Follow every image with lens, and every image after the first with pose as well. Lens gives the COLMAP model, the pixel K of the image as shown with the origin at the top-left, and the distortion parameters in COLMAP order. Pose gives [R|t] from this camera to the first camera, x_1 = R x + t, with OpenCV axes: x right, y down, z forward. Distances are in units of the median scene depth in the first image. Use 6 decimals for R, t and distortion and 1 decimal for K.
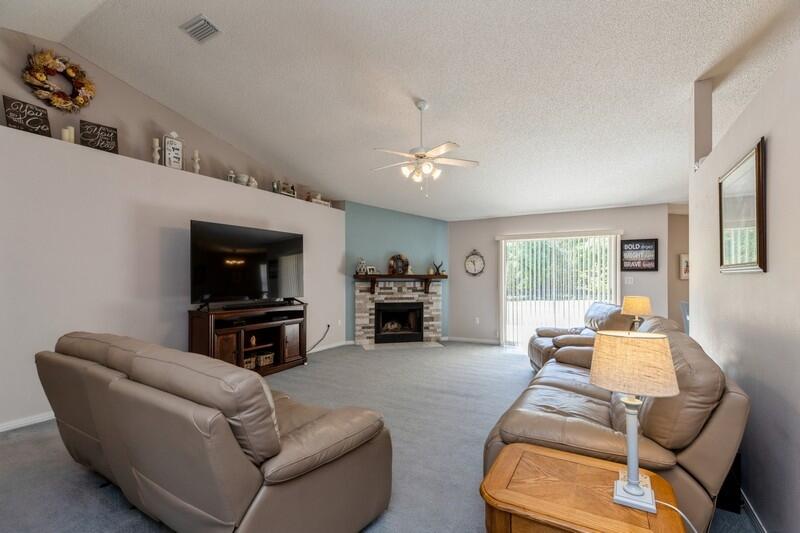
lens RADIAL K [[361.8, 0, 398.5], [0, 361.8, 274.6], [0, 0, 1]] dist [0.008442, -0.001327]
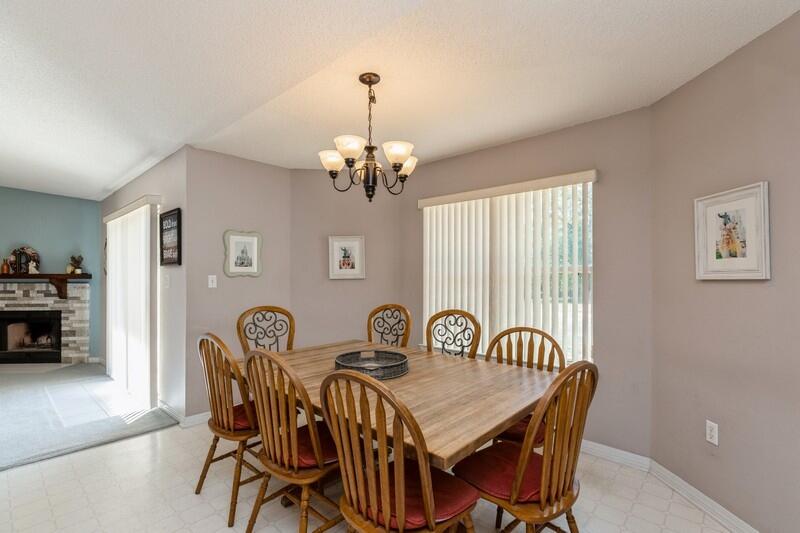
lens RADIAL K [[361.8, 0, 404.5], [0, 361.8, 274.5], [0, 0, 1]] dist [0.008442, -0.001327]
pose [[0.983342, -0.005979, -0.181666, 0.930620], [0.006282, 0.999980, 0.001089, 0.005596], [0.181656, -0.002212, 0.983360, 0.397724]]
